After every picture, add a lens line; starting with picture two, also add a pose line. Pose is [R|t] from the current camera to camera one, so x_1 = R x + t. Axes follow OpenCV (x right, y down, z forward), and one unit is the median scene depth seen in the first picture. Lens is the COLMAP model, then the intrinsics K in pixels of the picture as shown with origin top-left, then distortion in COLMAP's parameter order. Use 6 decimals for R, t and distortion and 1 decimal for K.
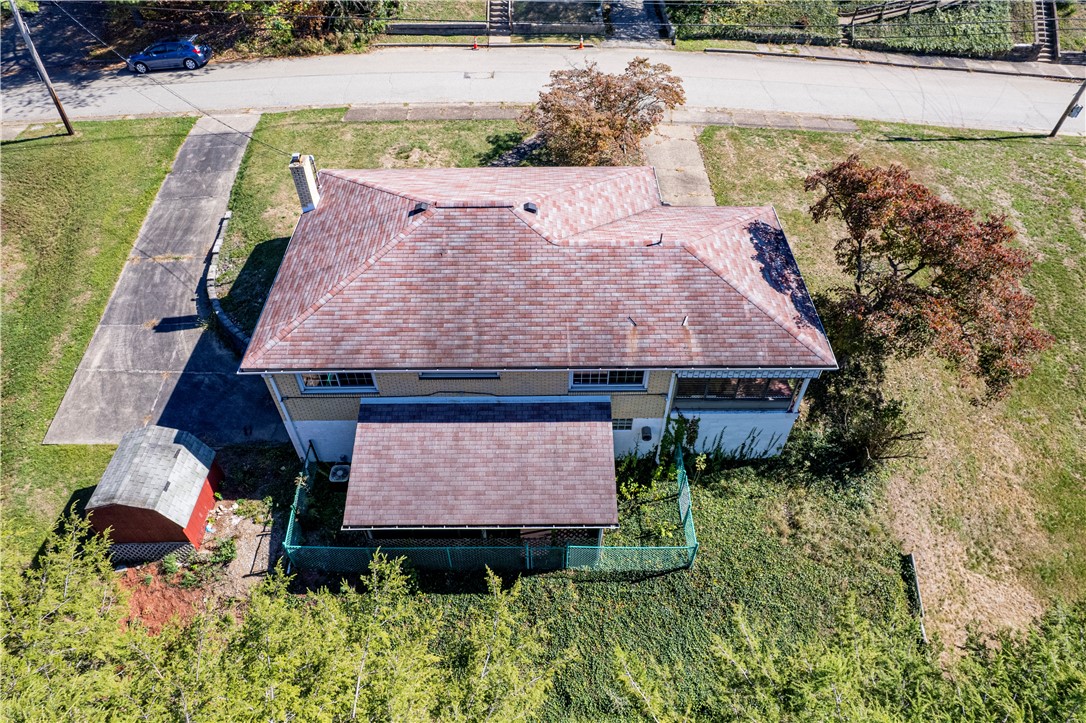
lens RADIAL K [[715.3, 0, 543.0], [0, 715.3, 361.5], [0, 0, 1]] dist [-0.008395, -0.000901]
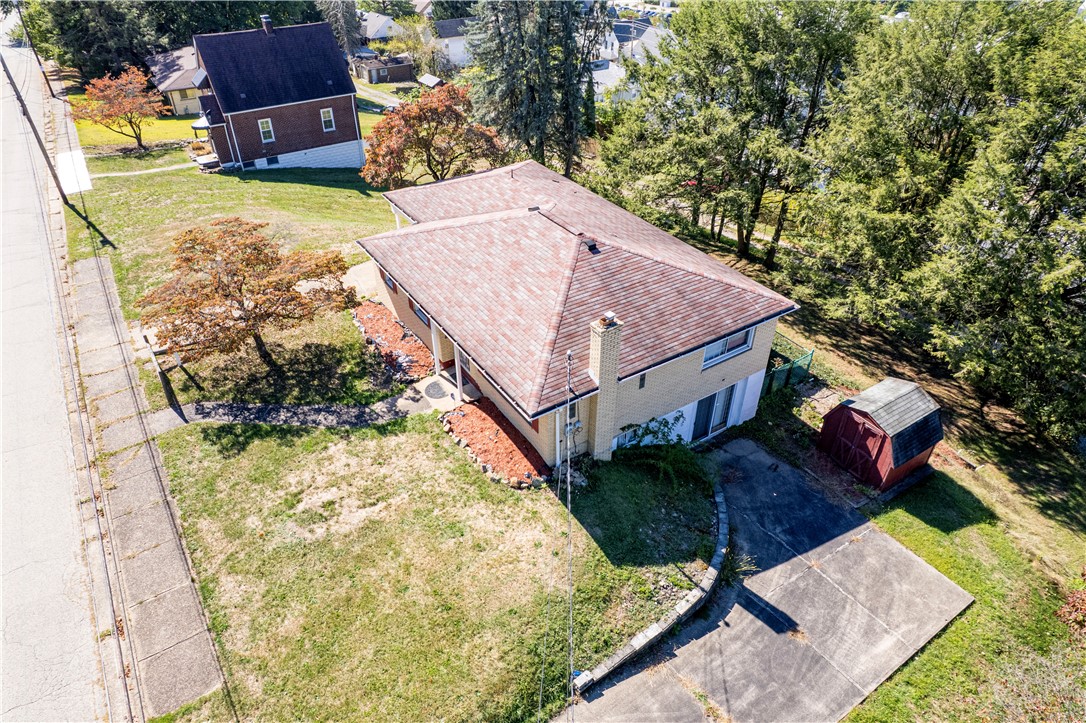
lens RADIAL K [[715.3, 0, 543.0], [0, 715.3, 361.5], [0, 0, 1]] dist [-0.008395, -0.000901]
pose [[-0.537686, -0.472590, 0.698249, -0.762489], [0.600316, 0.366932, 0.710620, -0.761788], [-0.592042, 0.801261, 0.086409, 0.871786]]
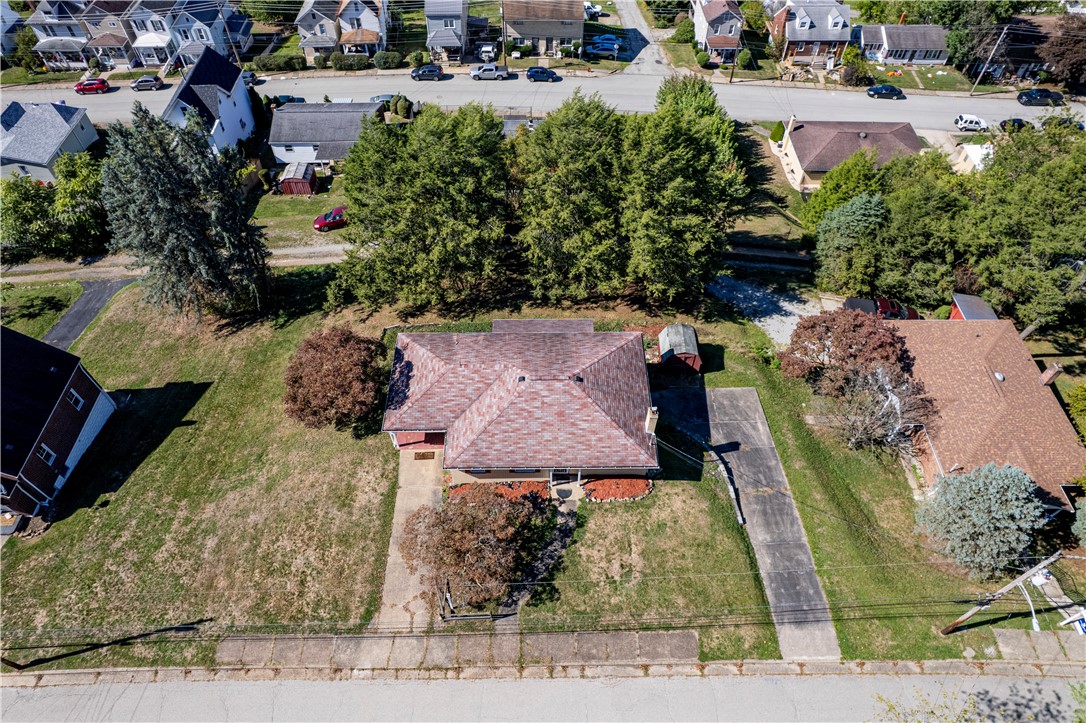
lens RADIAL K [[715.3, 0, 543.0], [0, 715.3, 361.5], [0, 0, 1]] dist [-0.008395, -0.000901]
pose [[-0.999947, 0.003021, -0.009804, -0.034471], [-0.010116, -0.130999, 0.991331, -1.764078], [0.001710, 0.991378, 0.131023, 0.550092]]
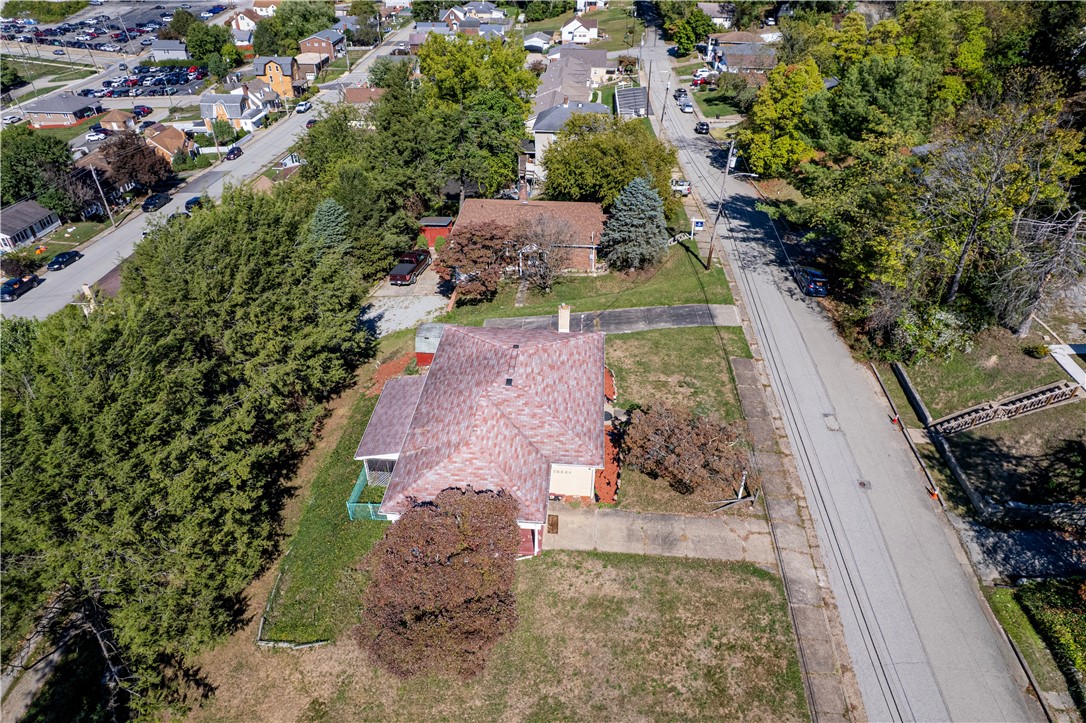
lens RADIAL K [[715.3, 0, 543.0], [0, 715.3, 361.5], [0, 0, 1]] dist [-0.008395, -0.000901]
pose [[-0.066624, 0.561238, -0.824969, 1.172219], [-0.722876, 0.542759, 0.427625, -0.848517], [0.687758, 0.624840, 0.369545, 0.287477]]
